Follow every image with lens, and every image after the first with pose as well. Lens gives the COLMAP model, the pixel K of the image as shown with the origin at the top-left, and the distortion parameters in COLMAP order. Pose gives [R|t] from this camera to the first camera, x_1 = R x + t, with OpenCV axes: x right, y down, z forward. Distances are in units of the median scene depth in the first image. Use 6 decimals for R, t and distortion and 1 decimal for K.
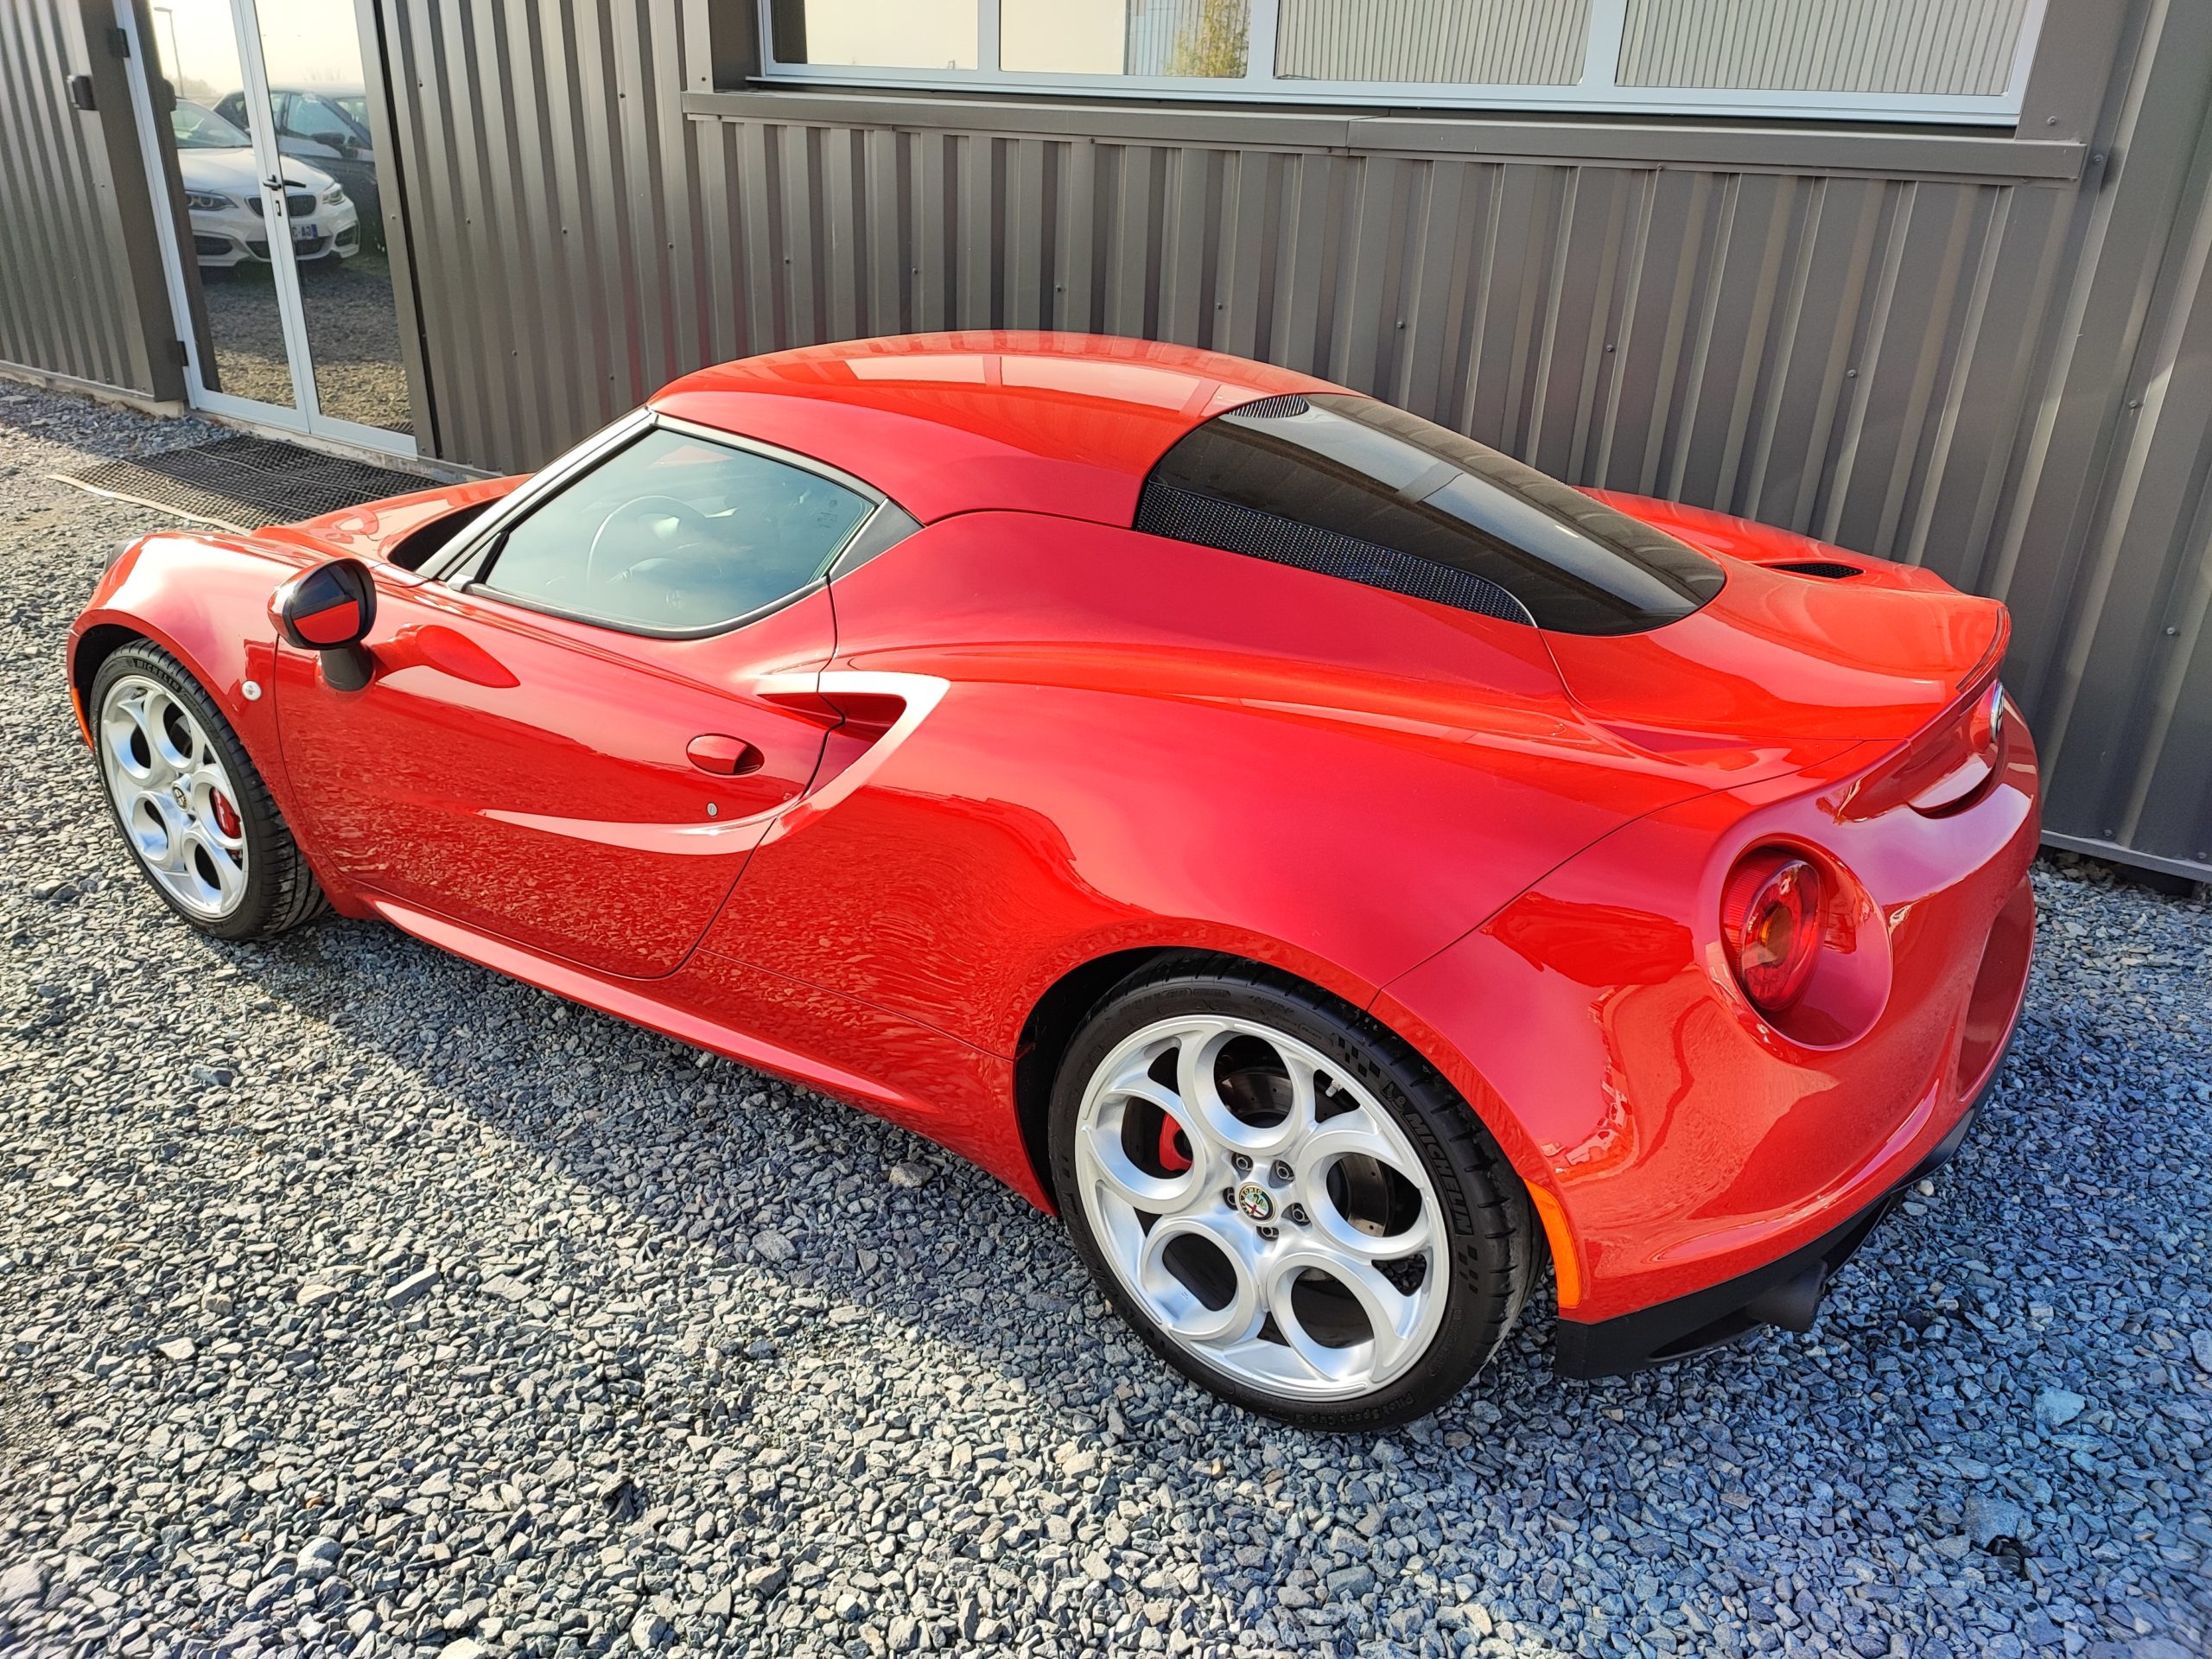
lens RADIAL K [[1585.9, 0, 1119.6], [0, 1585.9, 817.5], [0, 0, 1]] dist [0.049409, -0.054929]
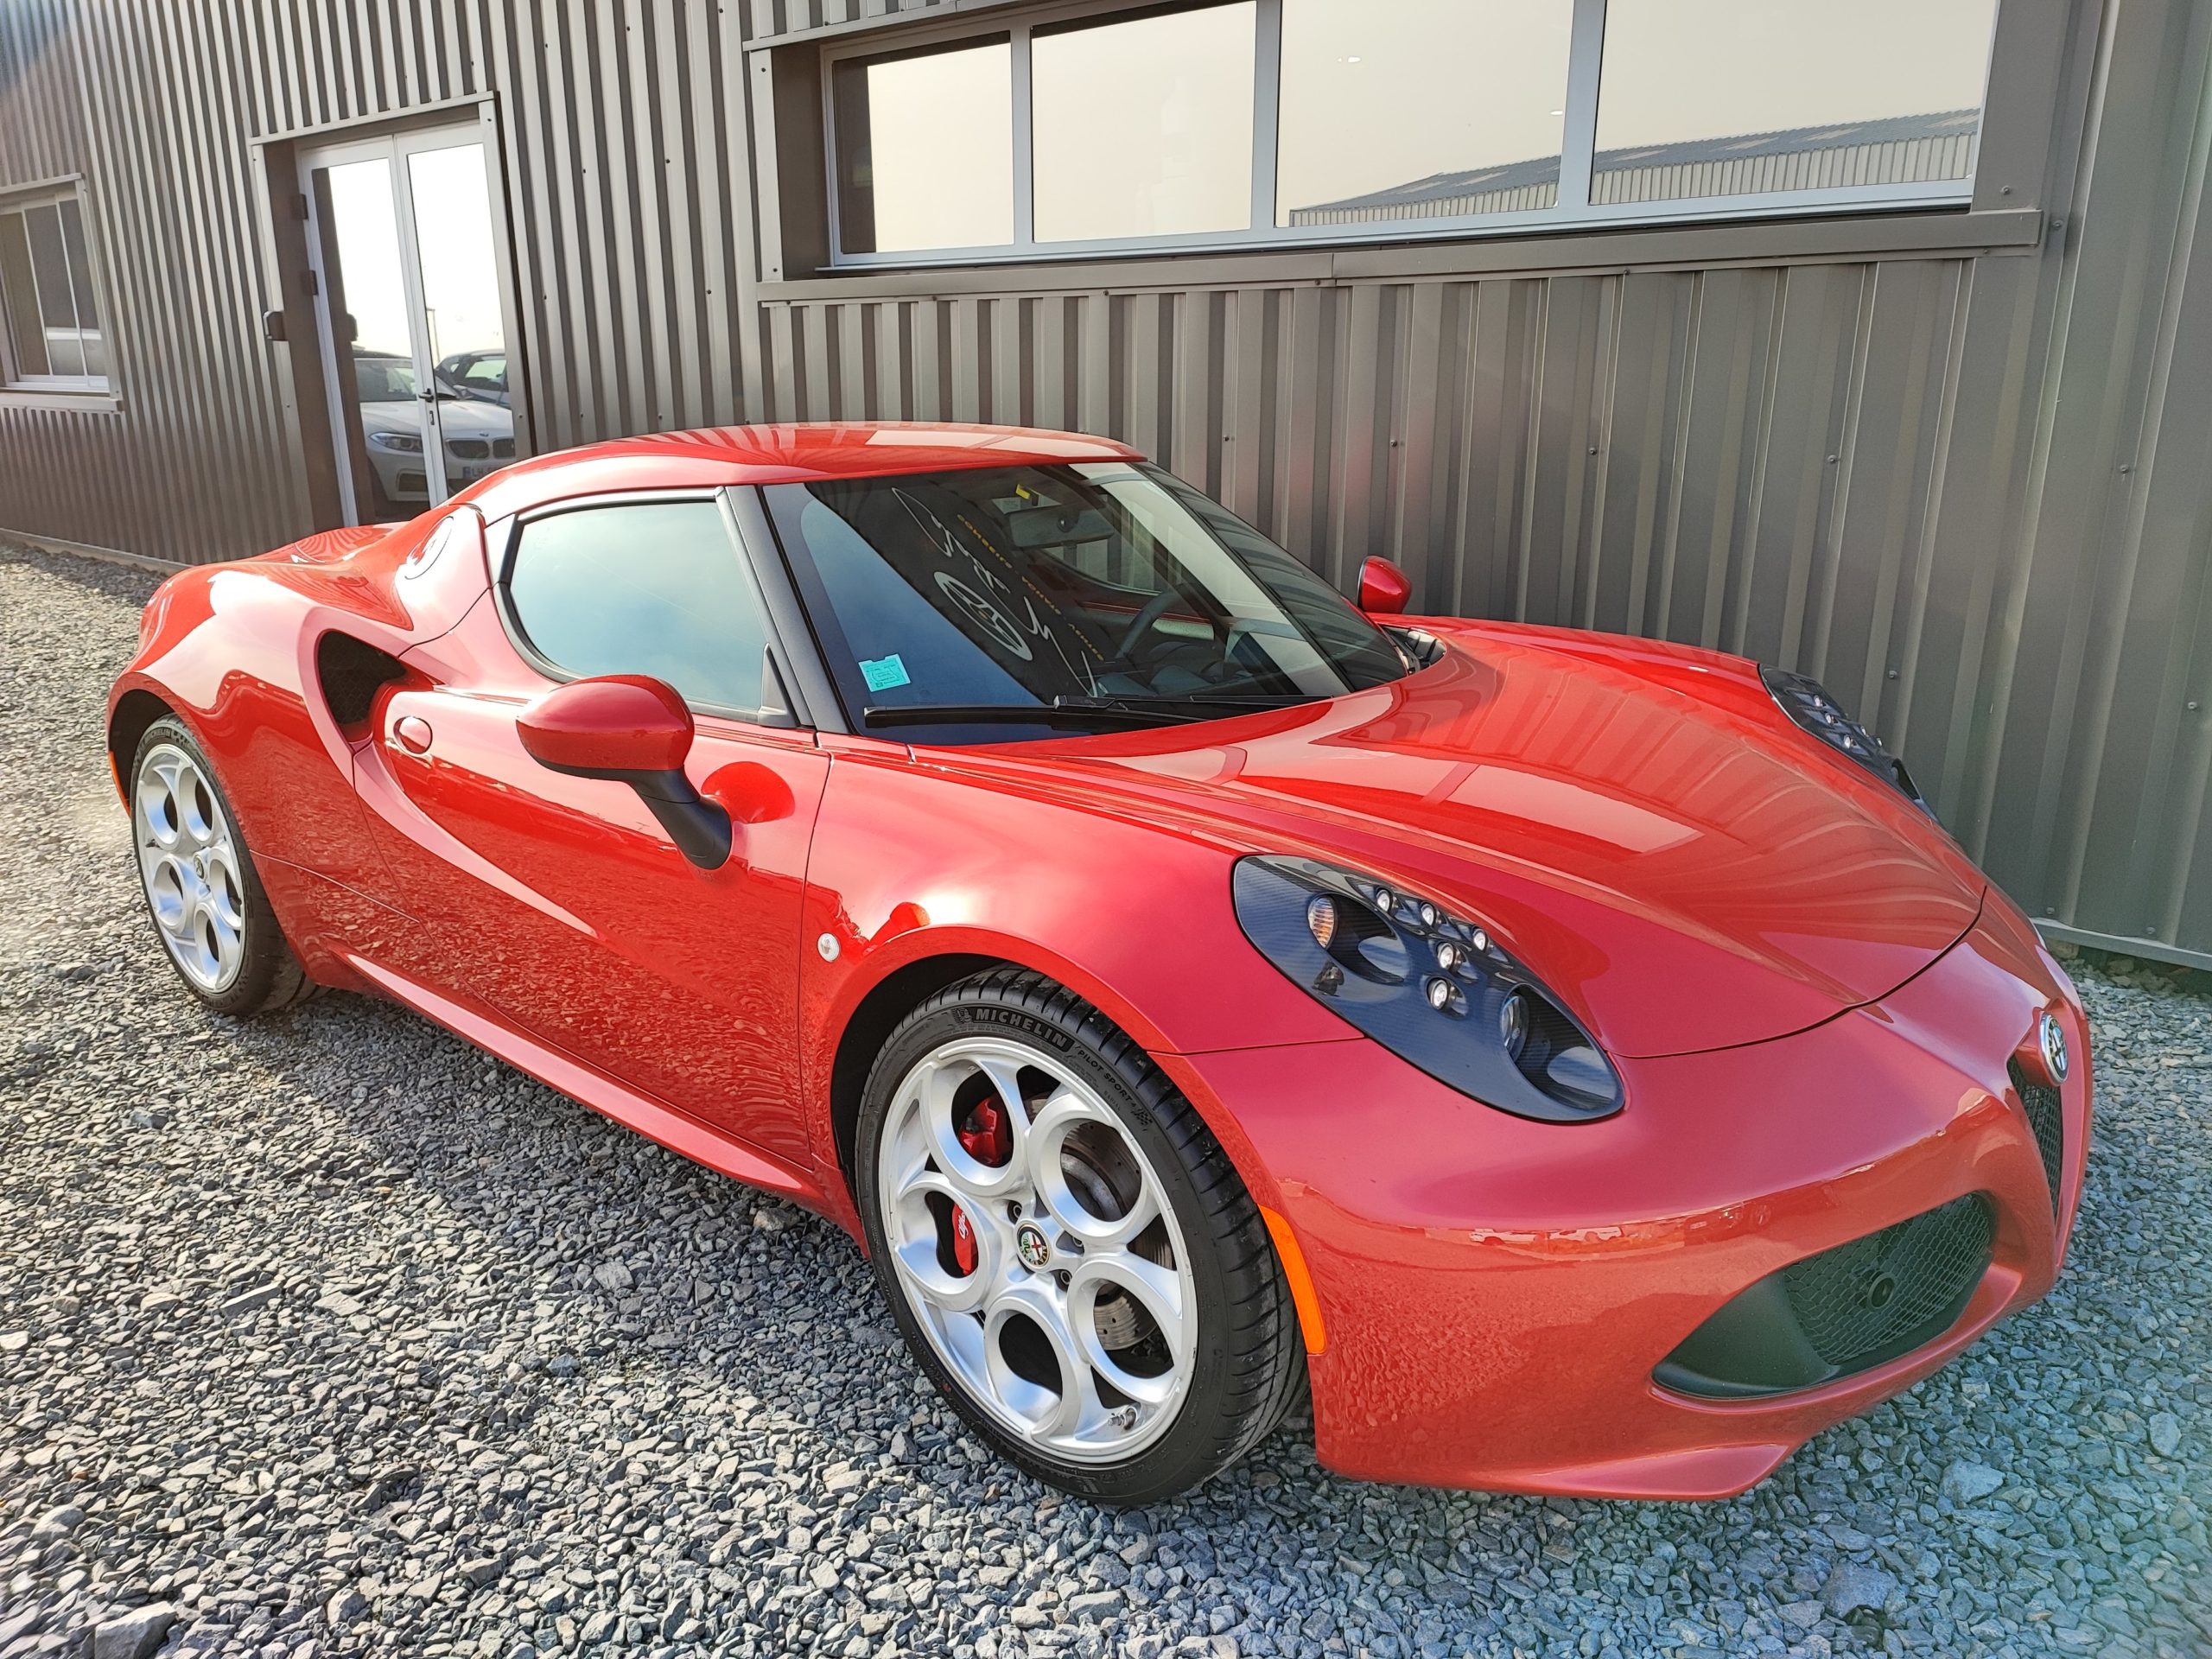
lens RADIAL K [[1585.9, 0, 1126.9], [0, 1585.9, 824.9], [0, 0, 1]] dist [0.049409, -0.054929]
pose [[0.993273, -0.003937, -0.115727, 0.237658], [-0.012609, 0.989801, -0.141896, 0.146699], [0.115105, 0.142401, 0.983093, 0.038209]]
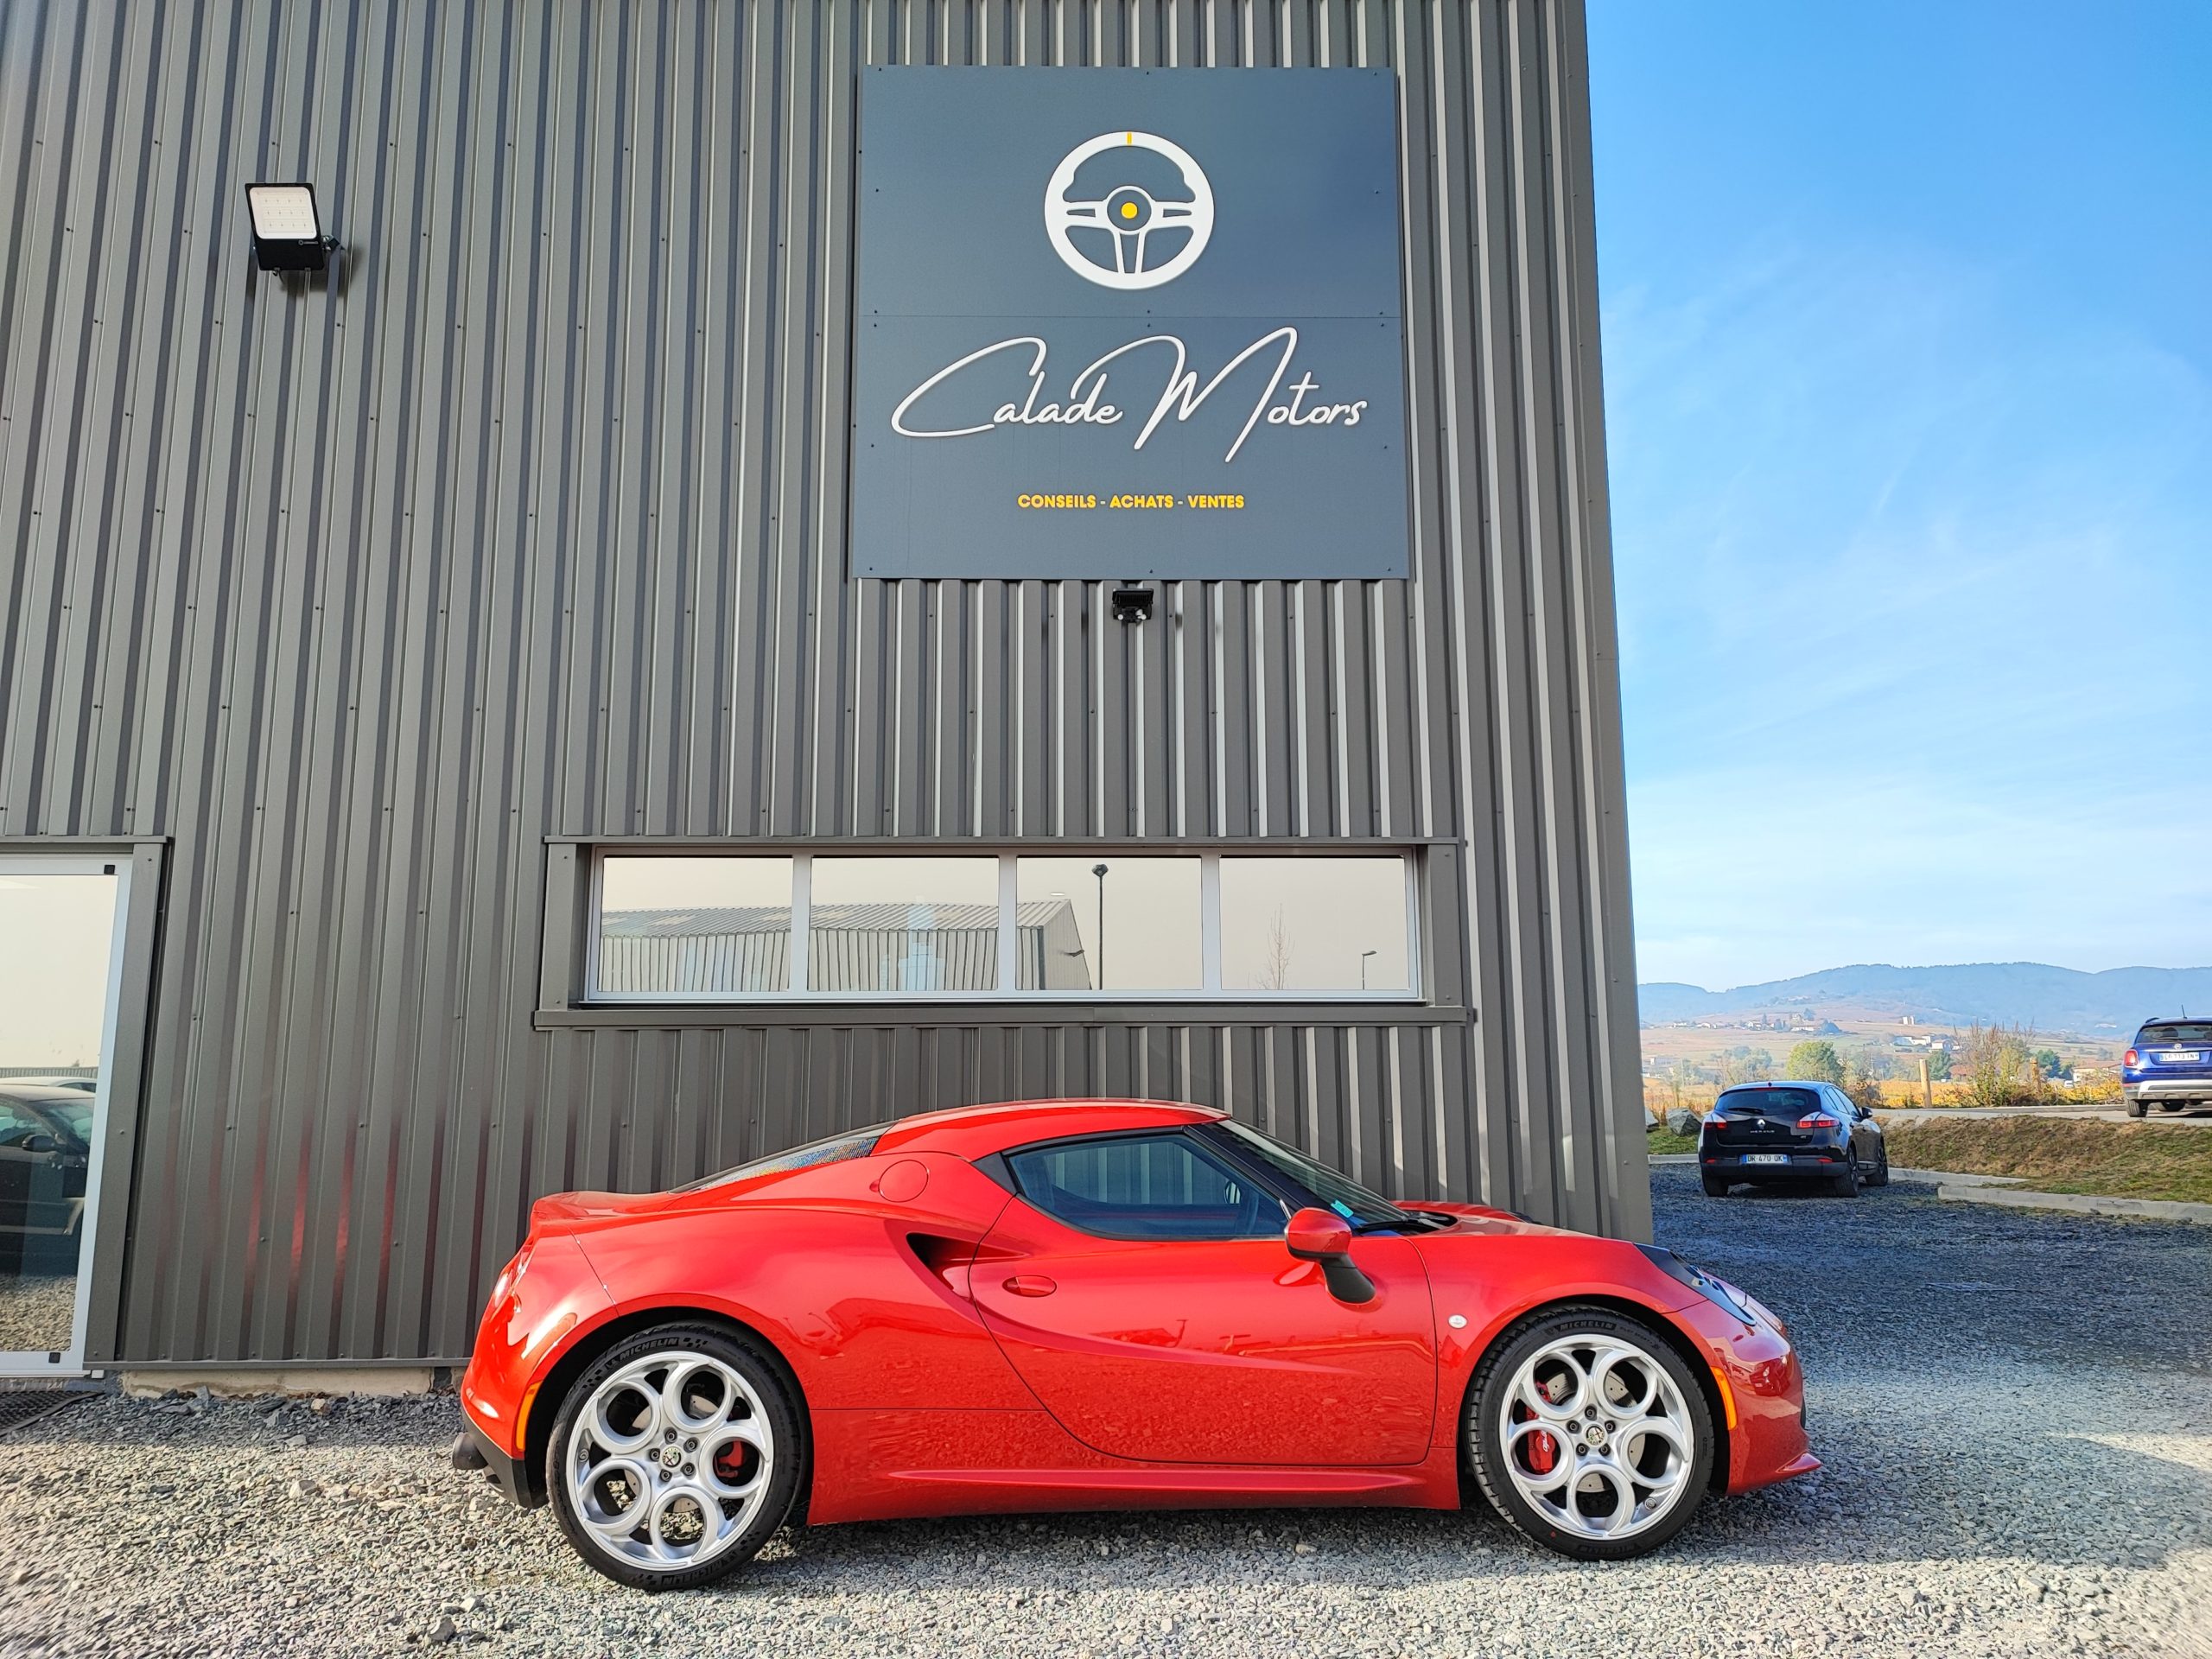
lens RADIAL K [[1585.9, 0, 1113.2], [0, 1585.9, 830.7], [0, 0, 1]] dist [0.049409, -0.054929]
pose [[0.809047, 0.057869, 0.584889, -1.579492], [0.273278, 0.843991, -0.461517, 0.368438], [-0.520349, 0.533226, 0.667014, -0.469195]]
